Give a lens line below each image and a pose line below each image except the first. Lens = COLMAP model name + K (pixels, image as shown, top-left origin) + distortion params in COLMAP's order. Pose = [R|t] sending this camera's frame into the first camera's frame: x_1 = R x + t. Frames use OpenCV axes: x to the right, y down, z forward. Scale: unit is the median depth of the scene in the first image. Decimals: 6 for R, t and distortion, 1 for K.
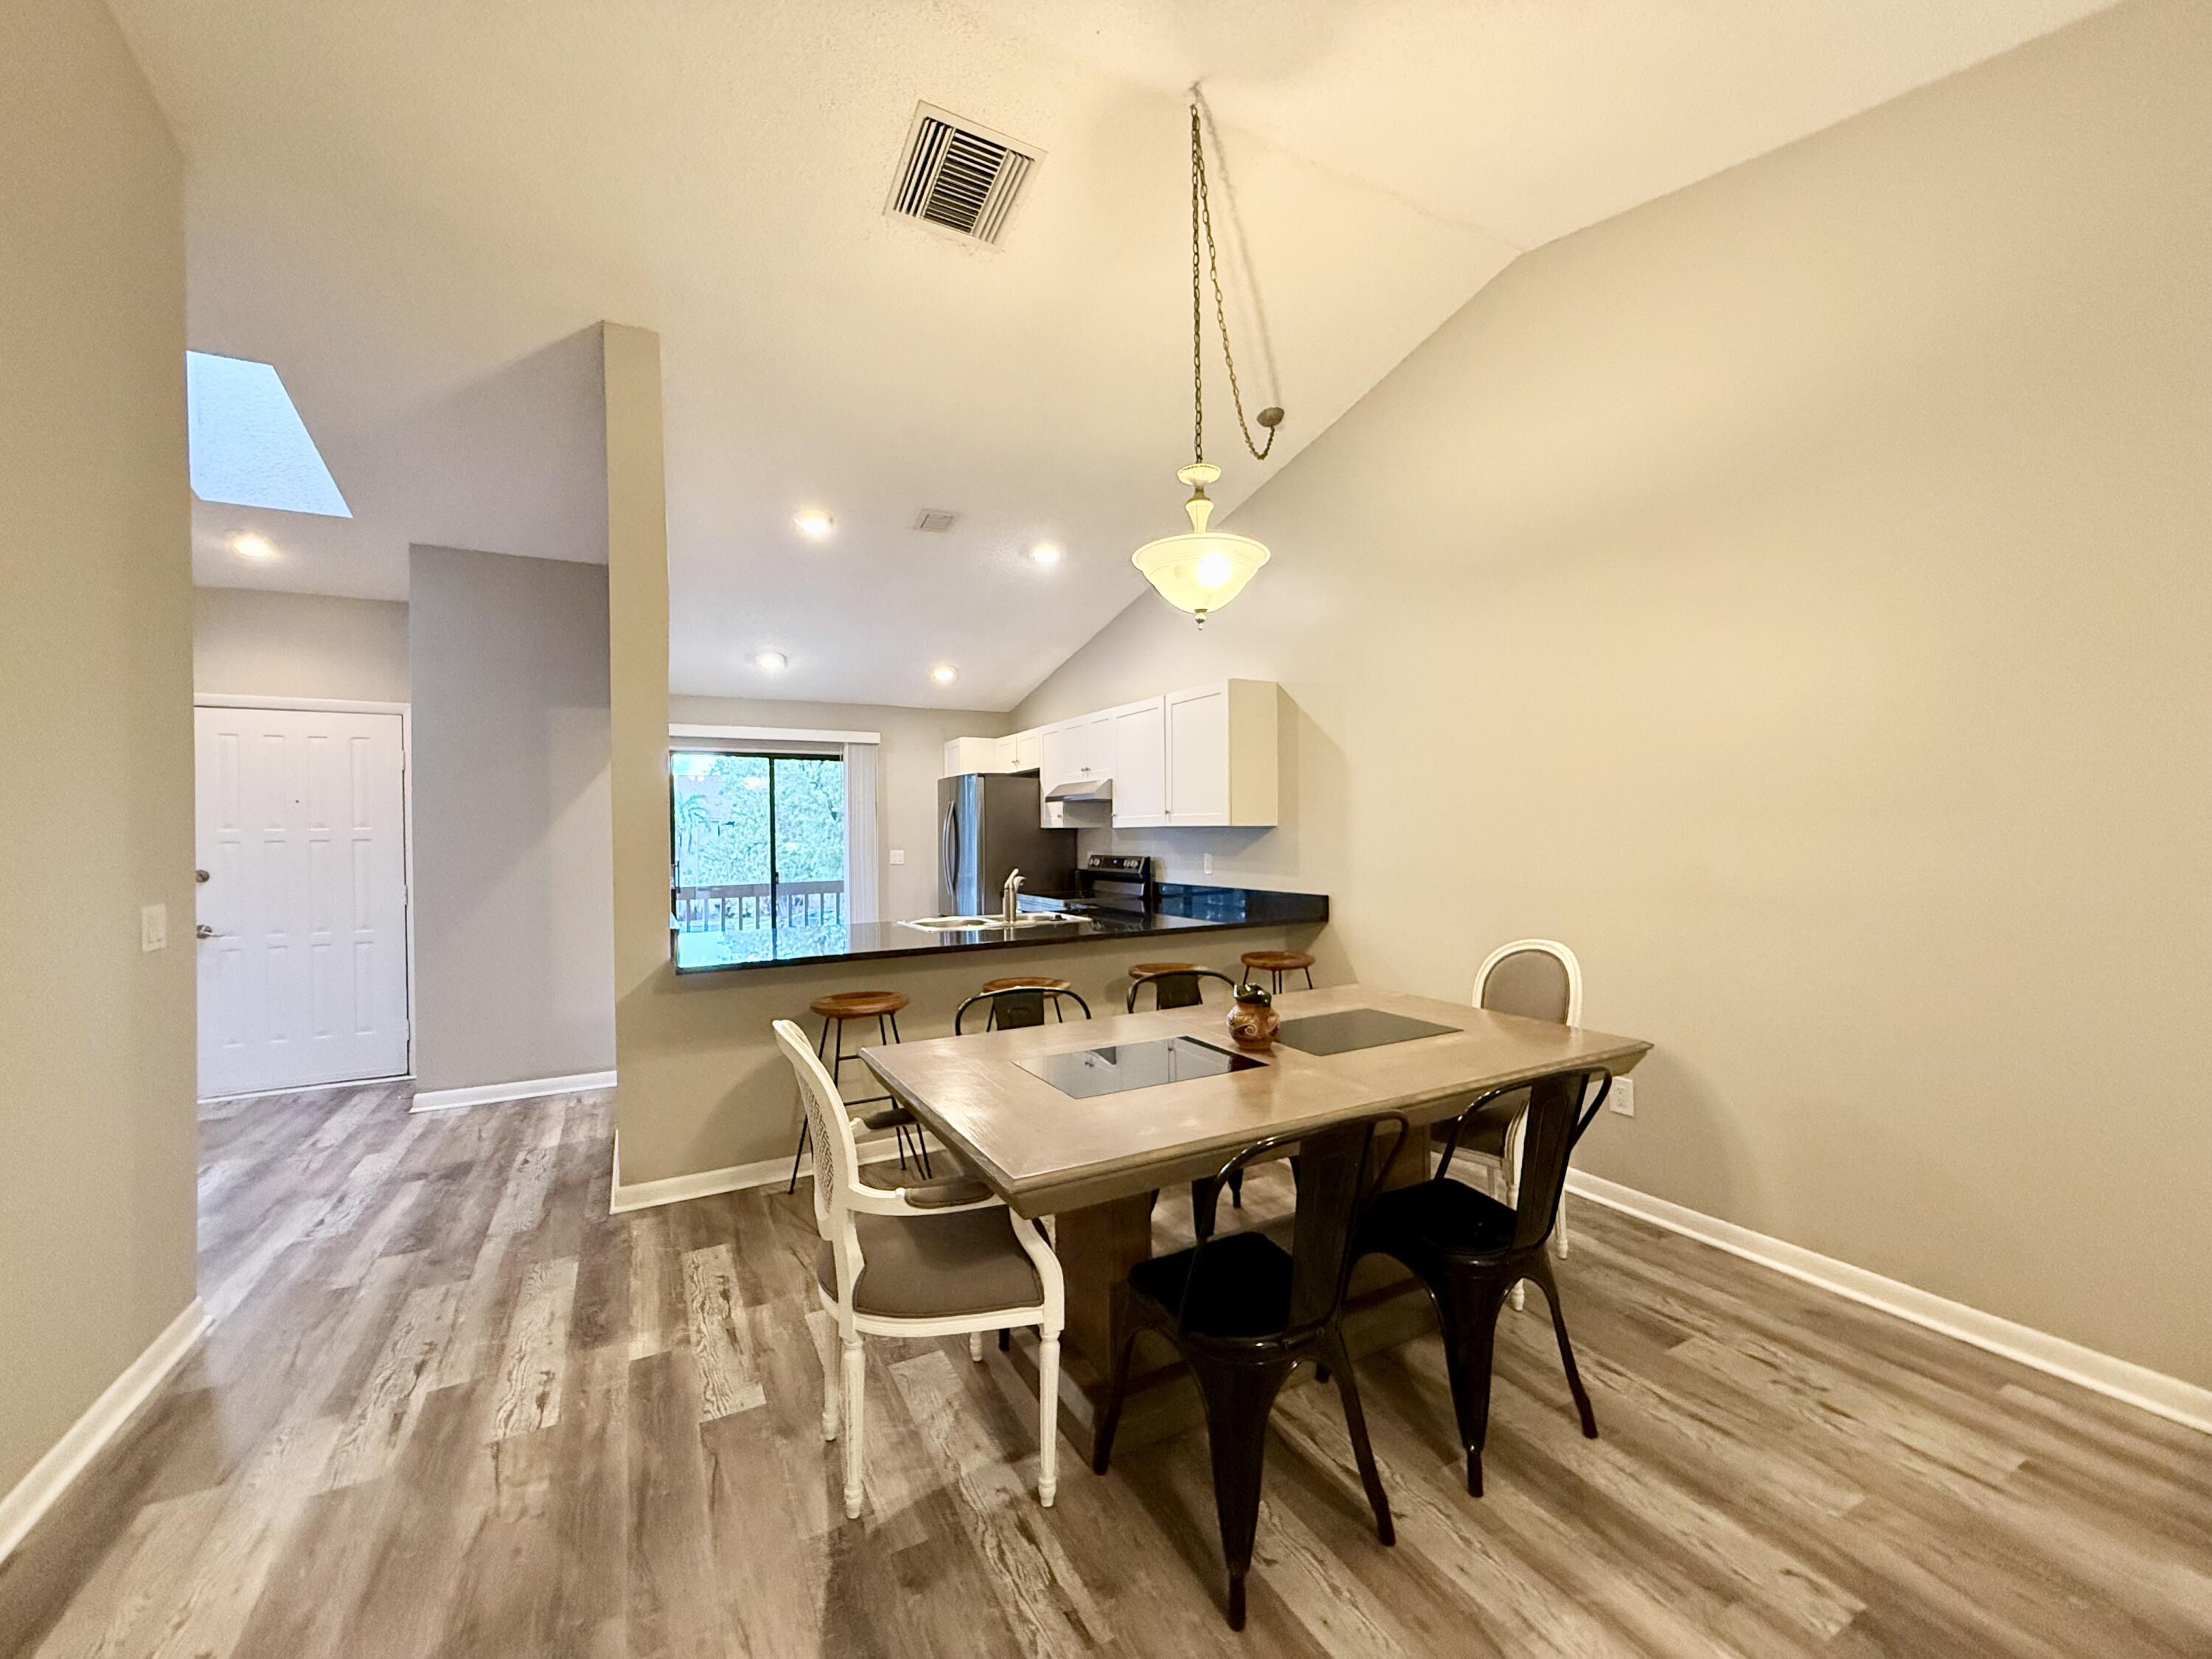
lens RADIAL K [[858.8, 0, 1083.7], [0, 858.8, 839.1], [0, 0, 1]] dist [0.001200, 0.000000]
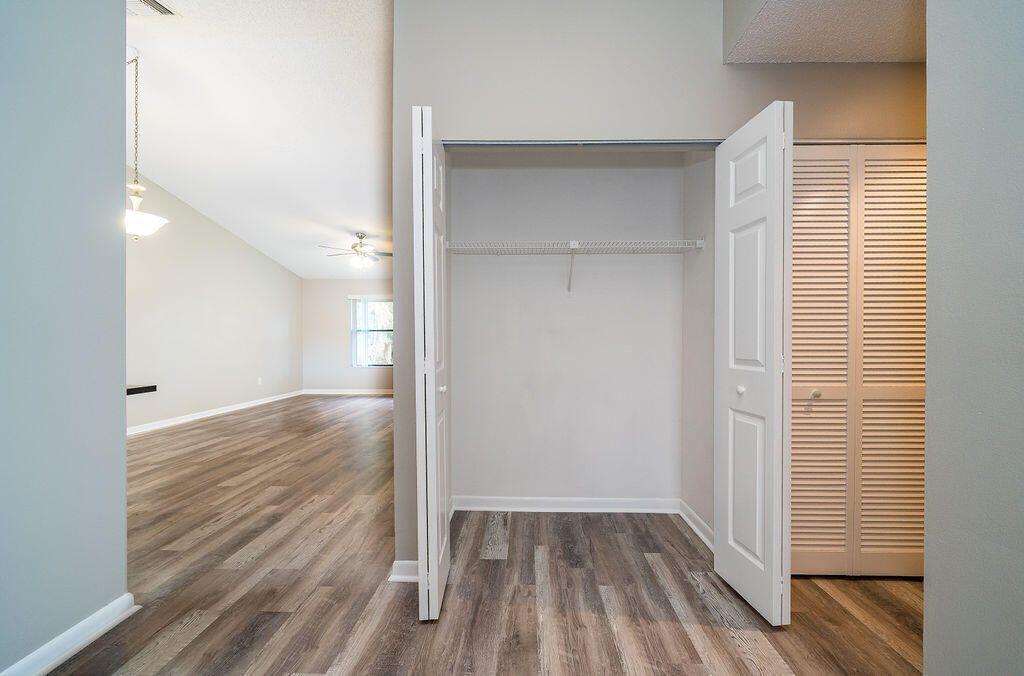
lens RADIAL K [[400.2, 0, 512.0], [0, 400.2, 343.1], [0, 0, 1]] dist [-0.000123, -0.000100]
pose [[-0.862048, 0.012636, 0.506669, -1.743526], [0.019347, 0.999781, 0.007984, 0.110971], [-0.506457, 0.016685, -0.862104, 1.661136]]
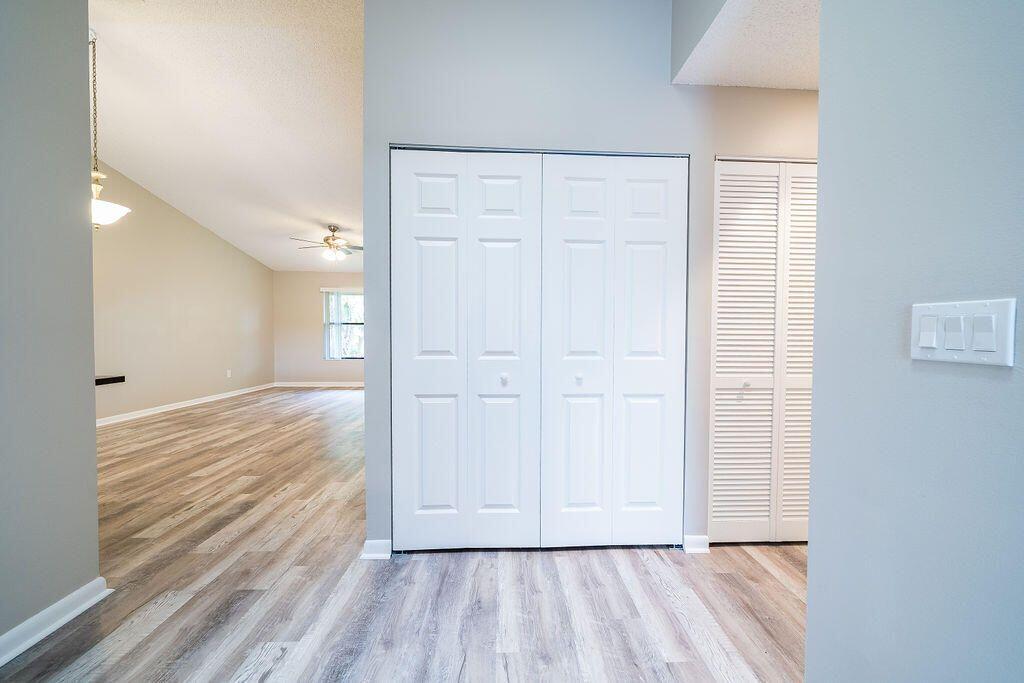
lens RADIAL K [[391.5, 0, 514.6], [0, 391.5, 345.9], [0, 0, 1]] dist [-0.001406, 0.000108]
pose [[-0.895651, -0.003508, 0.444743, -1.785524], [0.011647, 0.999441, 0.031340, 0.111423], [-0.444604, 0.033249, -0.895110, 1.690601]]
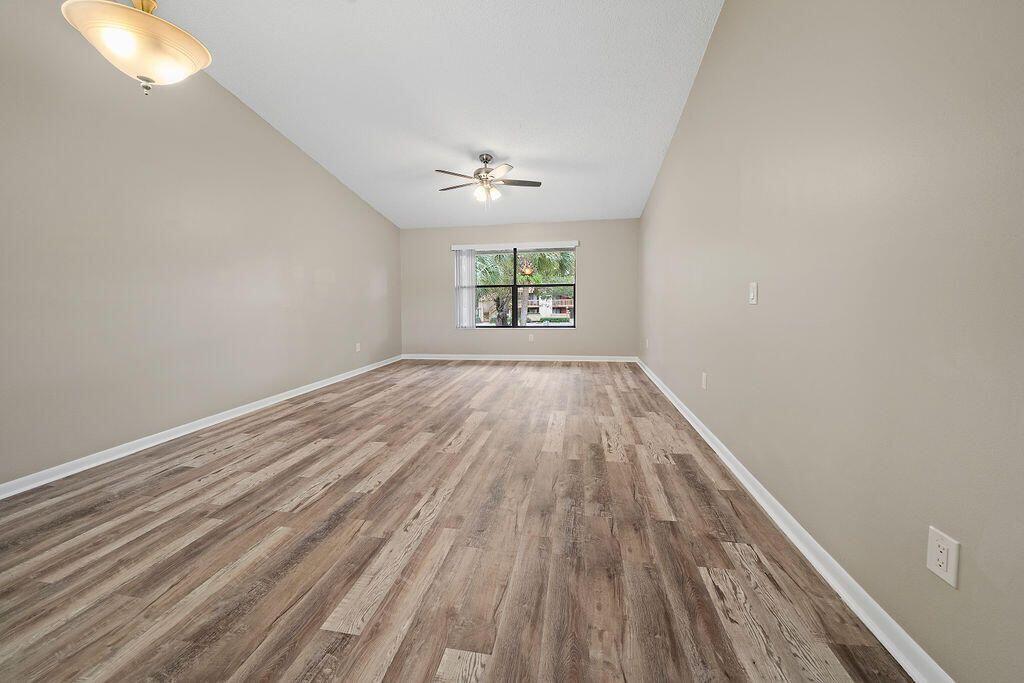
lens RADIAL K [[362.0, 0, 514.7], [0, 362.0, 299.1], [0, 0, 1]] dist [-0.000351, -0.011591]
pose [[-0.795065, 0.024797, 0.606017, -0.719331], [0.029467, 0.999563, -0.002240, 0.119176], [-0.605808, 0.016077, -0.795448, 1.232991]]
